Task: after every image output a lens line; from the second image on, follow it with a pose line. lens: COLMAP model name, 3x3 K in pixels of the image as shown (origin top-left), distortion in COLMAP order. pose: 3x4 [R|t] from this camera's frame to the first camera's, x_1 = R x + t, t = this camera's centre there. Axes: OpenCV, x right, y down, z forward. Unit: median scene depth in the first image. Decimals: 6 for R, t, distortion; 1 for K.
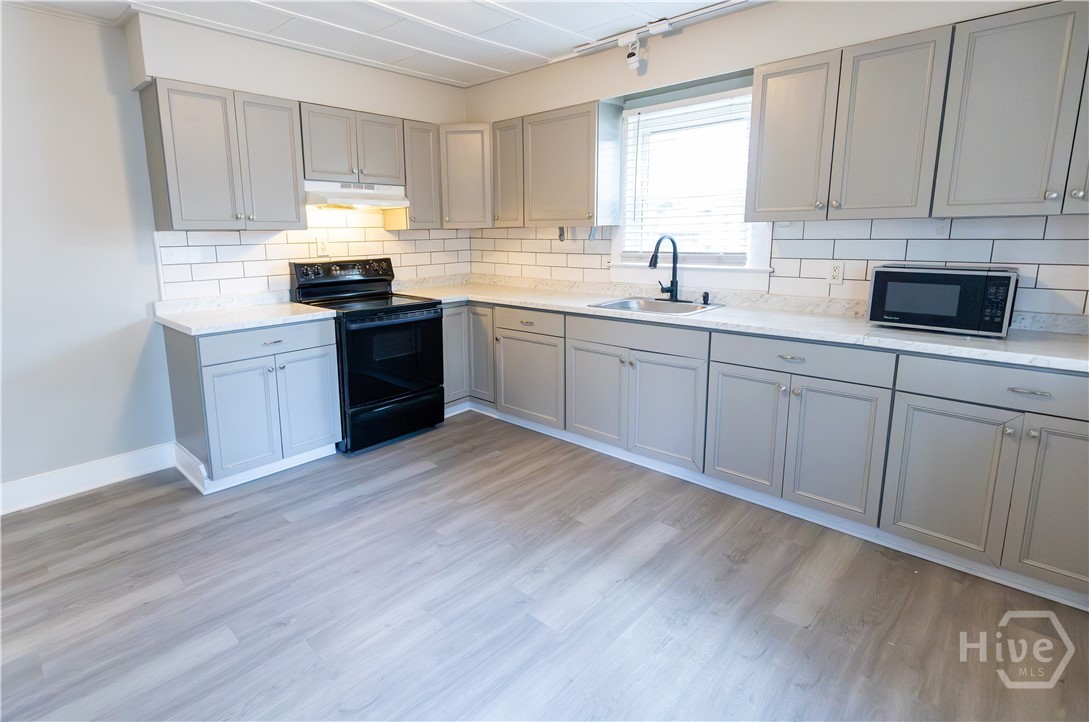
lens RADIAL K [[542.8, 0, 477.8], [0, 542.8, 343.7], [0, 0, 1]] dist [0.010340, -0.006627]
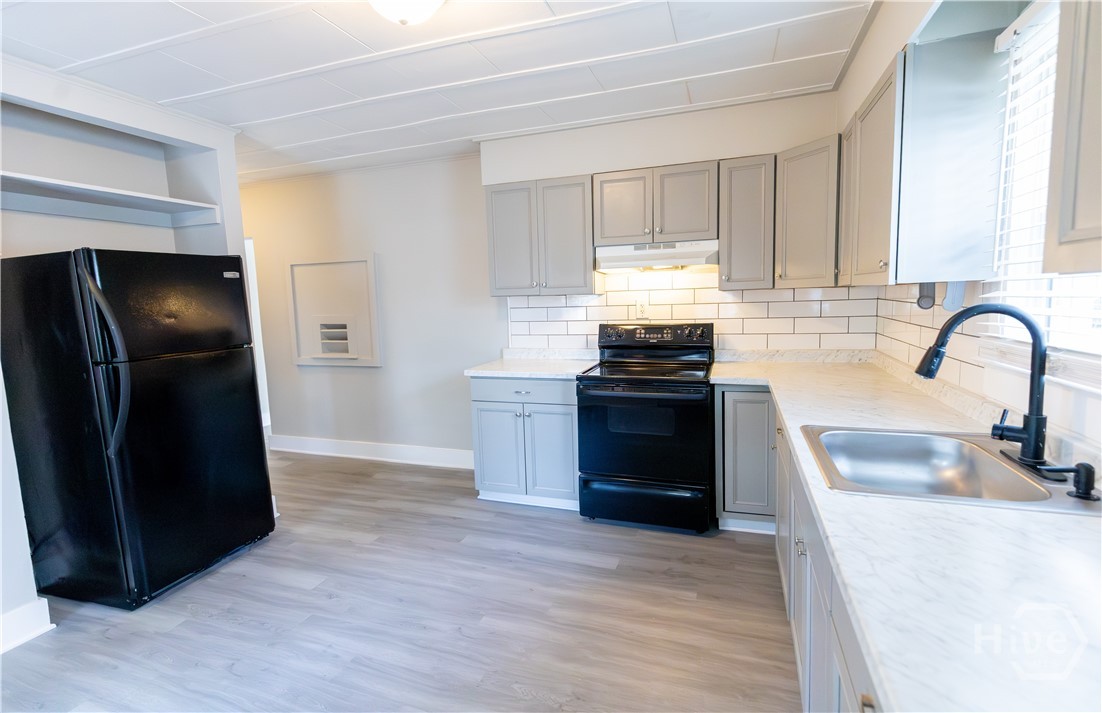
lens RADIAL K [[502.9, 0, 555.3], [0, 502.9, 365.9], [0, 0, 1]] dist [0.003242, -0.000087]
pose [[0.439611, 0.124744, -0.889484, 0.546737], [-0.160052, 0.985339, 0.059084, -0.120640], [0.883813, 0.116390, 0.453131, 0.522271]]
